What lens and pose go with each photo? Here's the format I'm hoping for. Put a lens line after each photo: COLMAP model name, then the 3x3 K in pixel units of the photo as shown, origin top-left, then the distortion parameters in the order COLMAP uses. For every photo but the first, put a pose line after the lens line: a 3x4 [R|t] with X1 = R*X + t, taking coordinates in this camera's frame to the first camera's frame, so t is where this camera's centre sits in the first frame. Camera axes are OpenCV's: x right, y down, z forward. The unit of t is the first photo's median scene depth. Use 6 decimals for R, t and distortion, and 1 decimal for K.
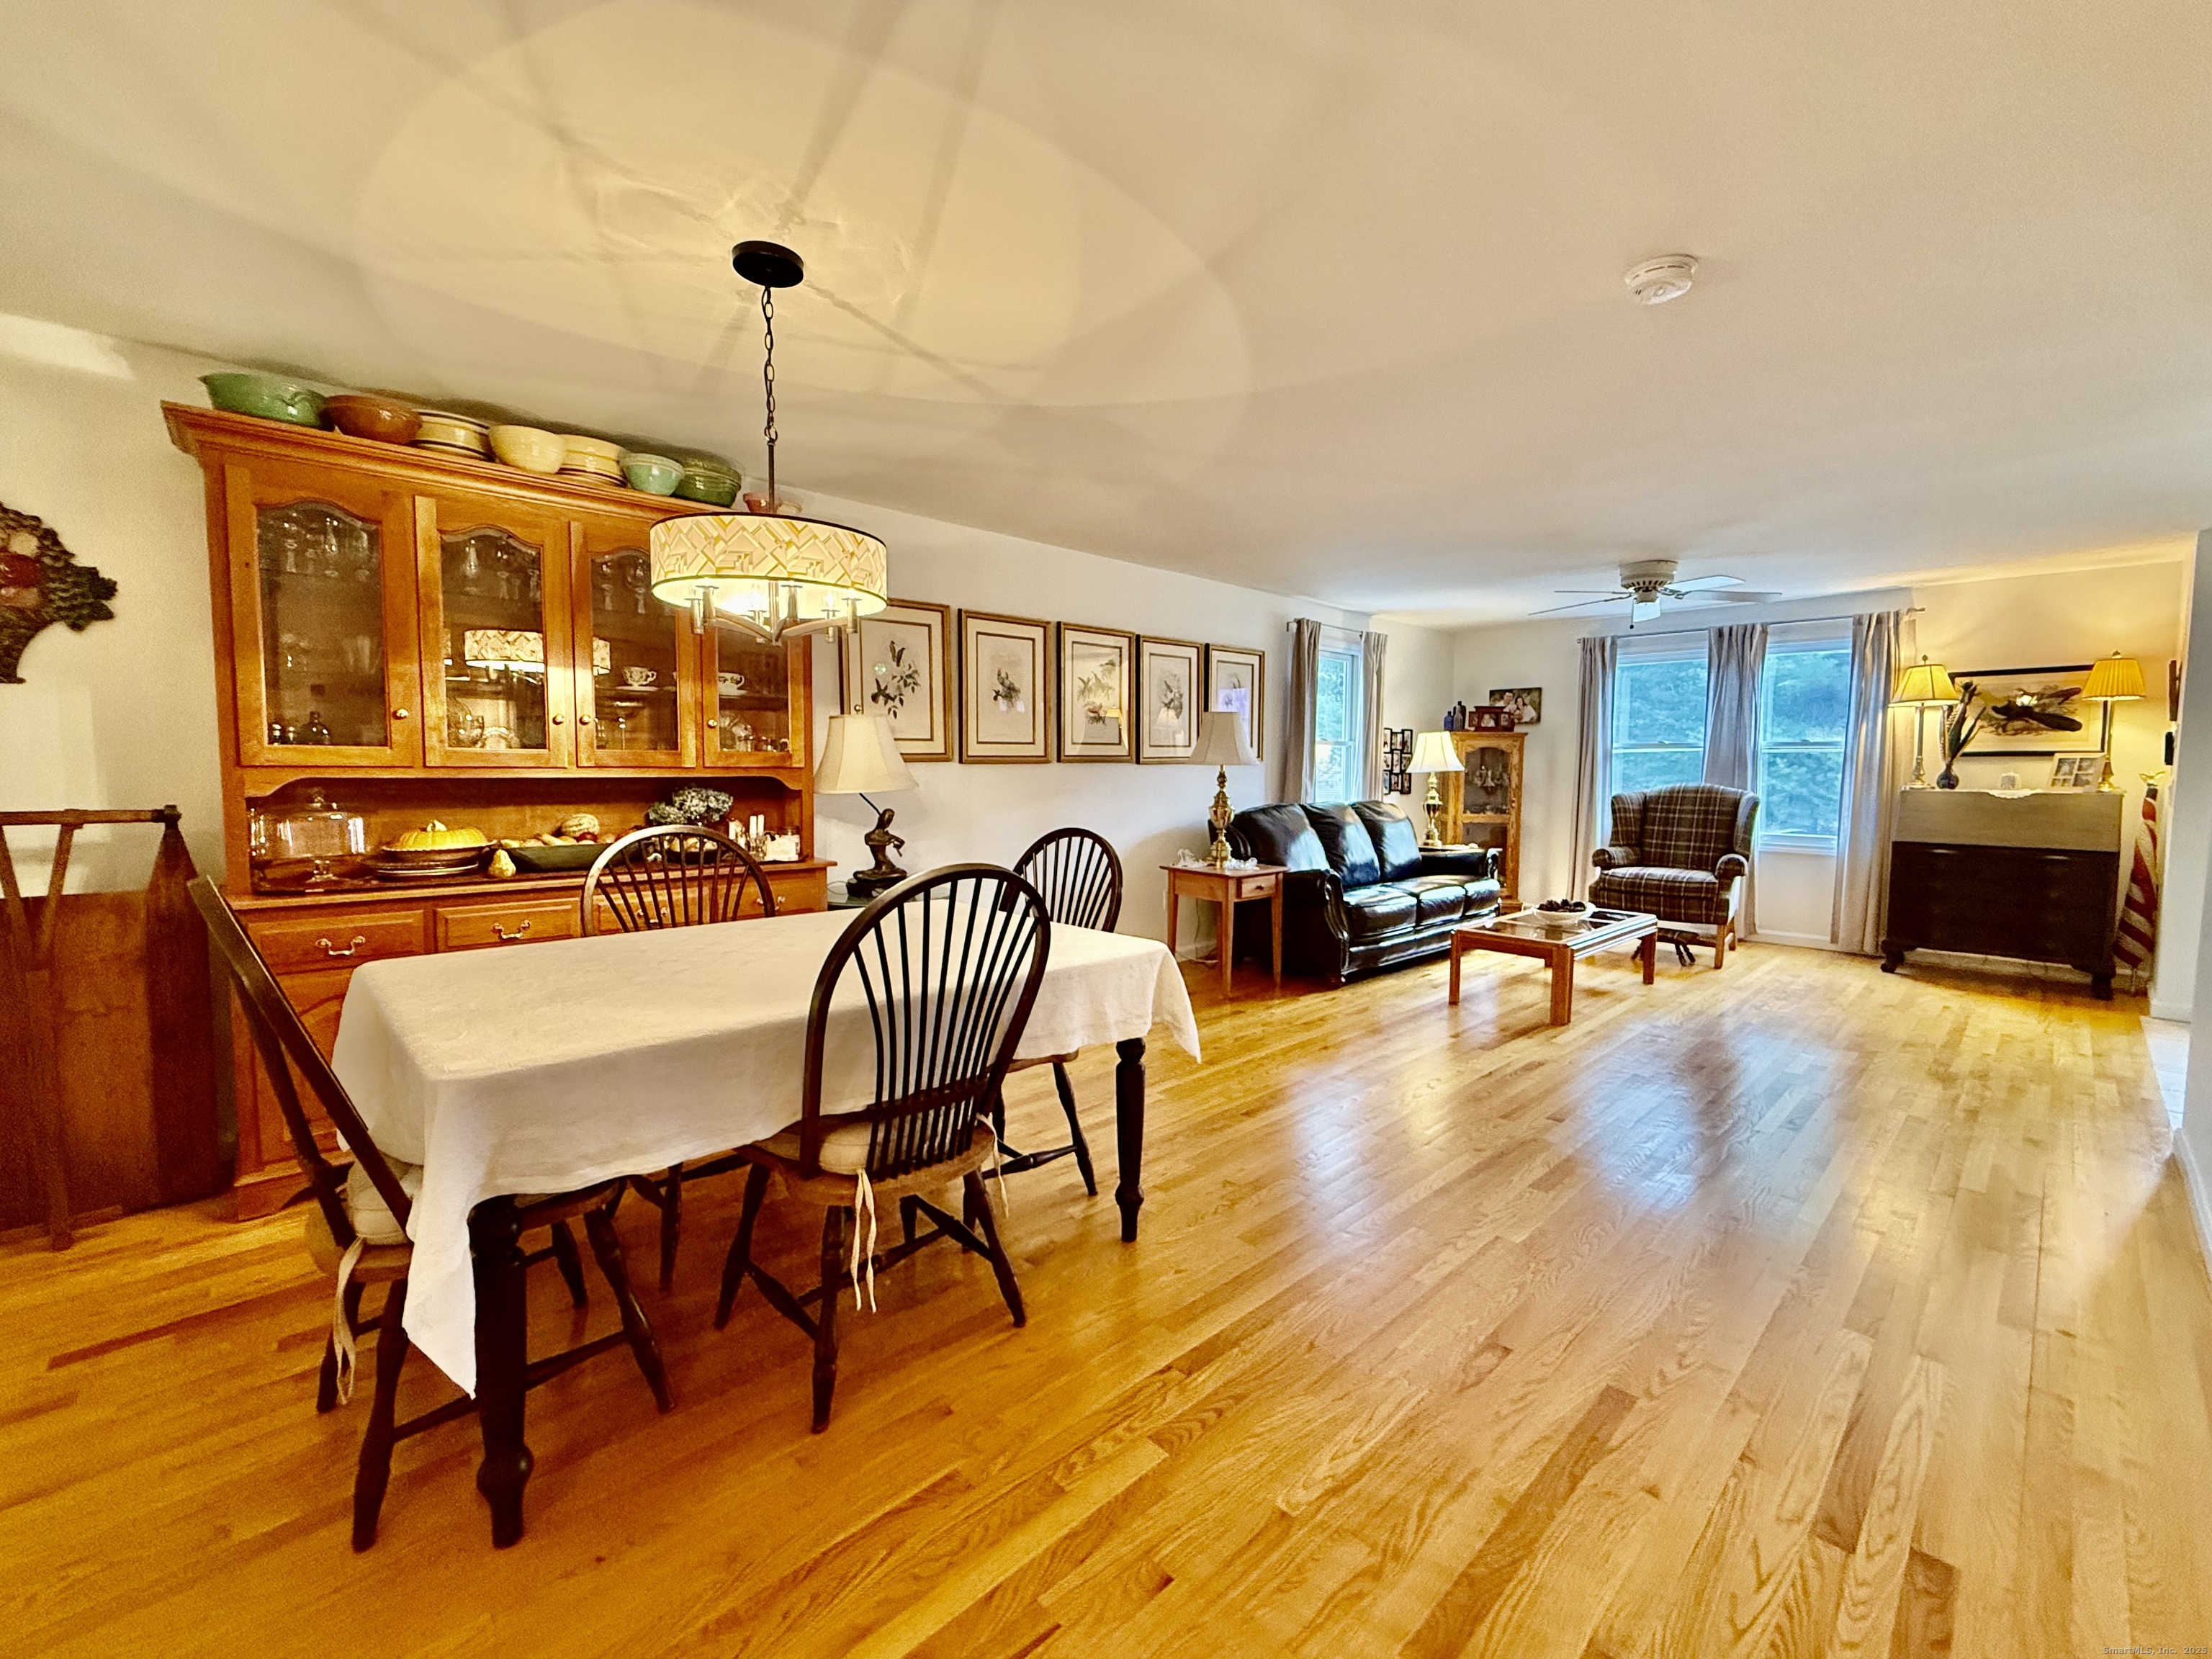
lens RADIAL K [[921.9, 0, 1107.3], [0, 921.9, 823.8], [0, 0, 1]] dist [0.000892, 0.000121]
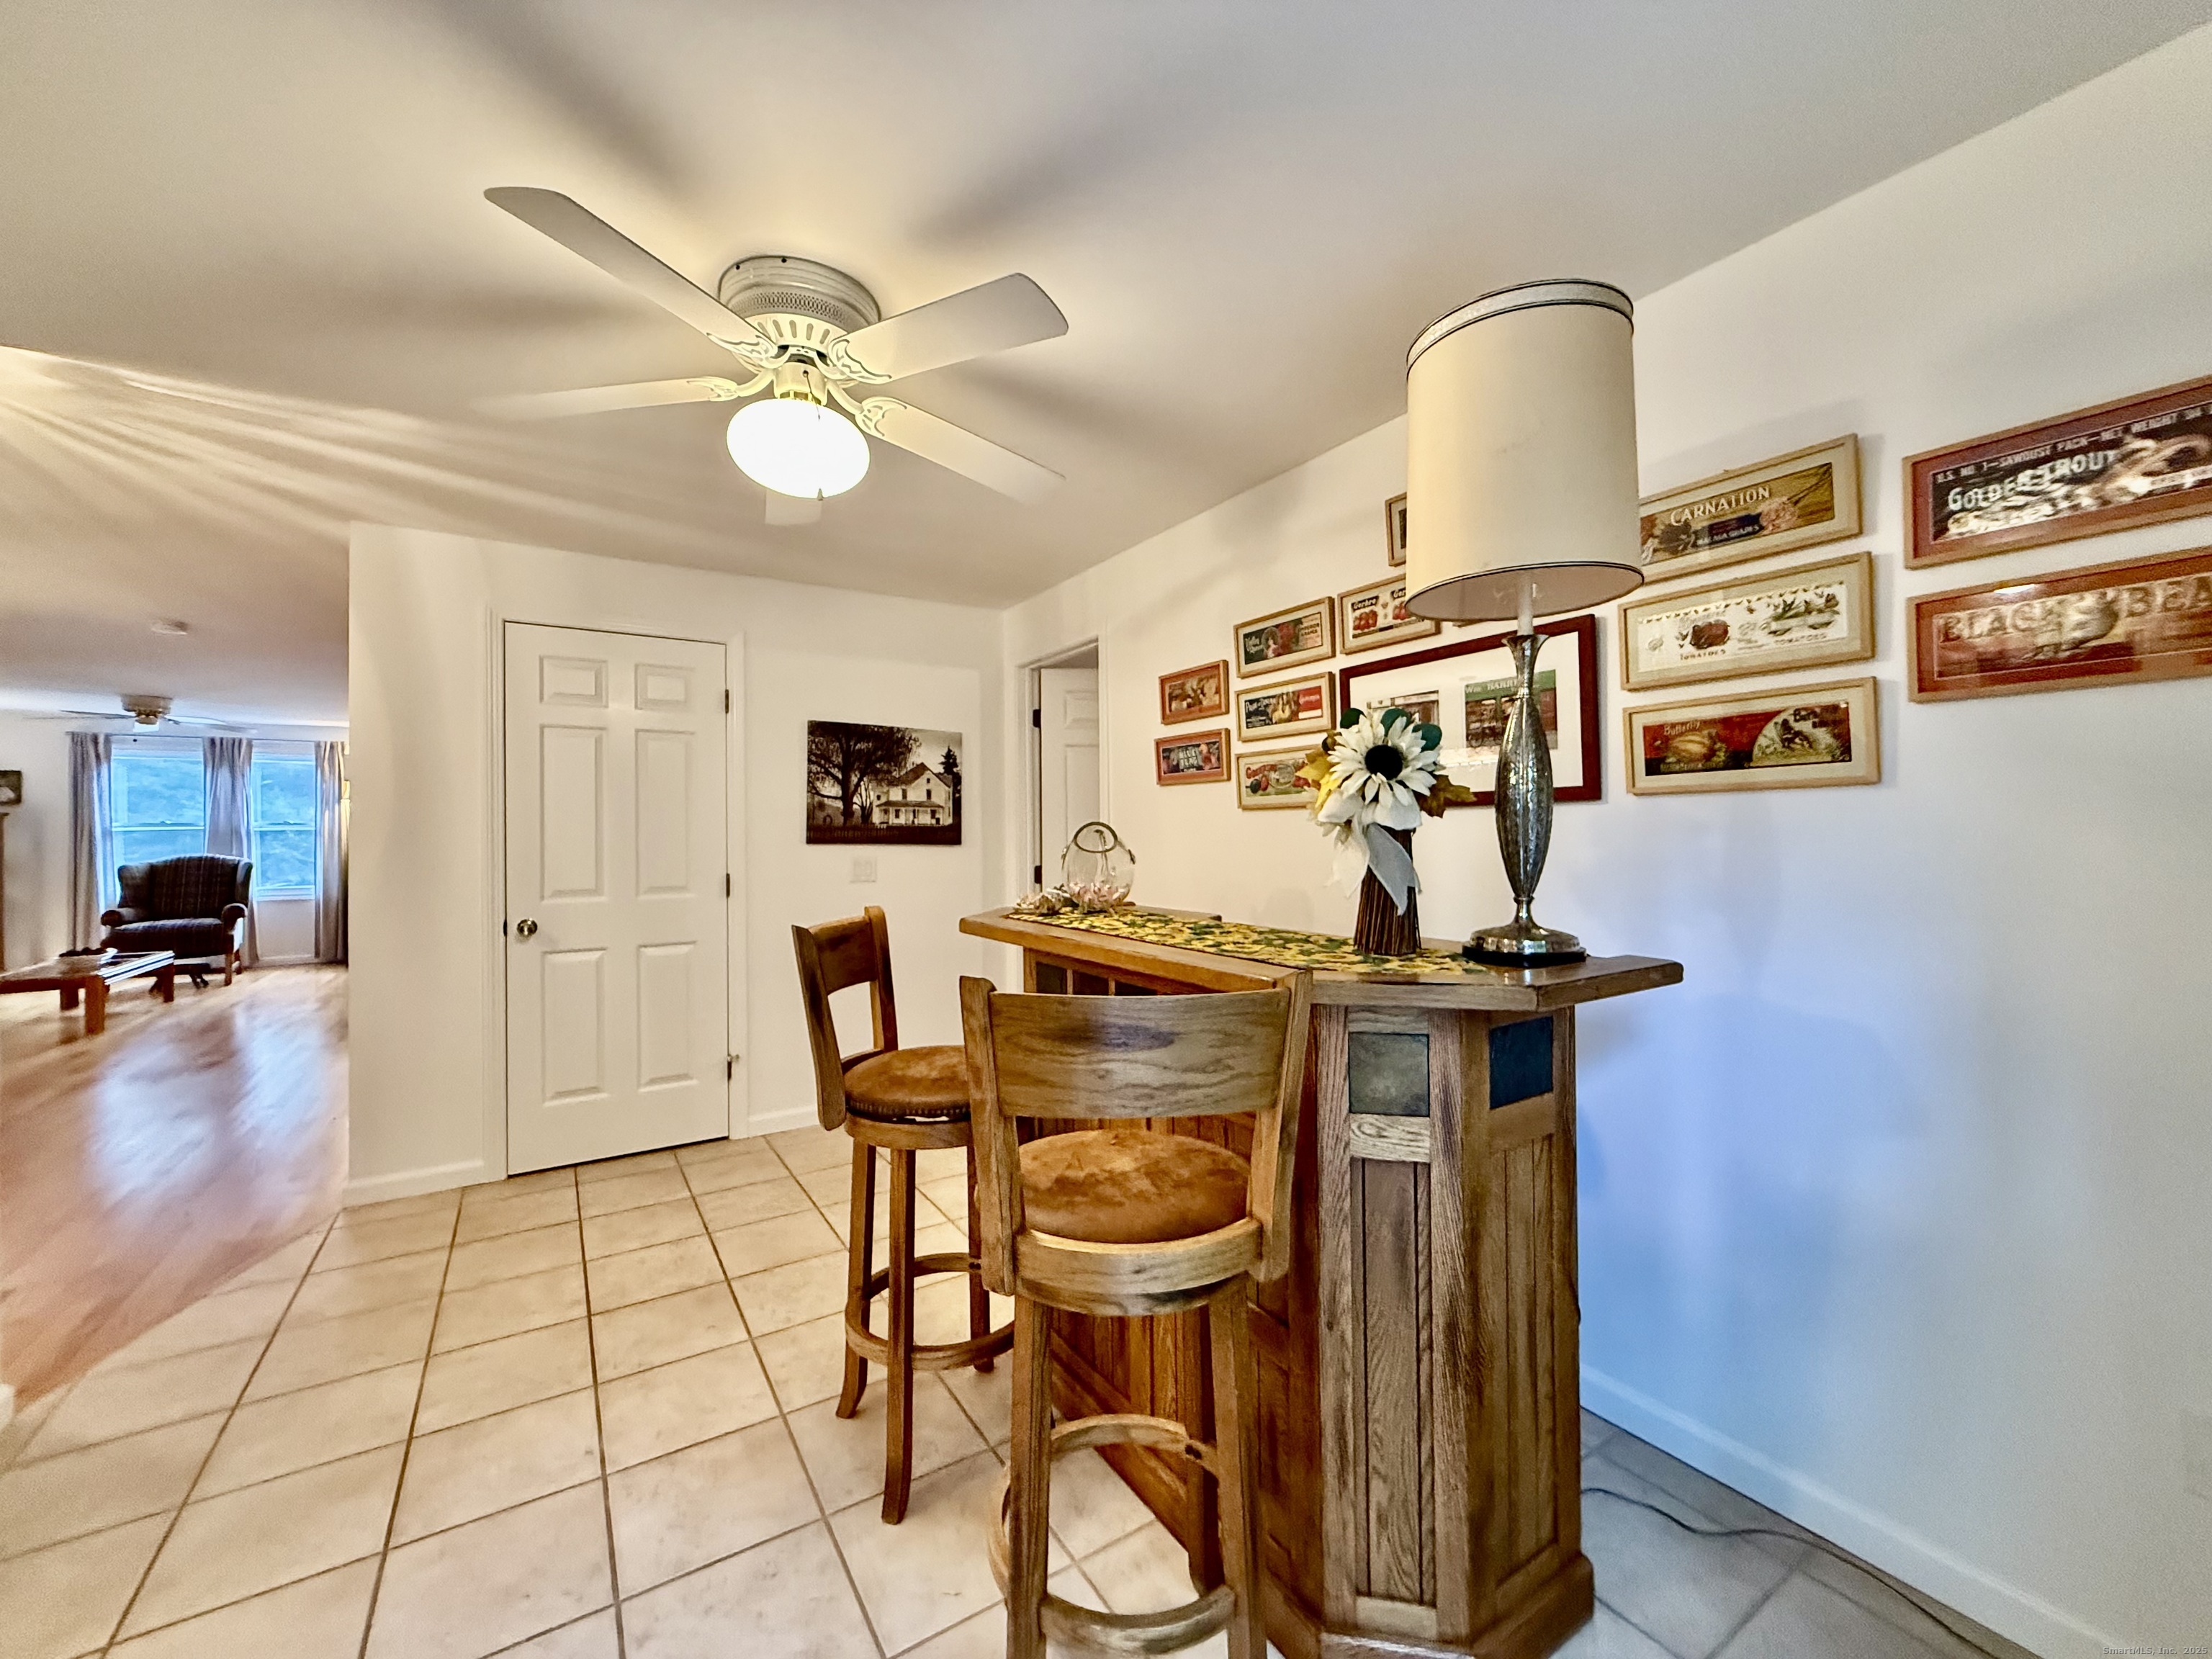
lens RADIAL K [[882.7, 0, 1106.0], [0, 882.7, 829.5], [0, 0, 1]] dist [0.000633, -0.000049]
pose [[0.198560, -0.011364, 0.980023, -0.391400], [0.075650, 0.997127, -0.003765, 0.027552], [-0.977165, 0.074886, 0.198849, -0.597714]]
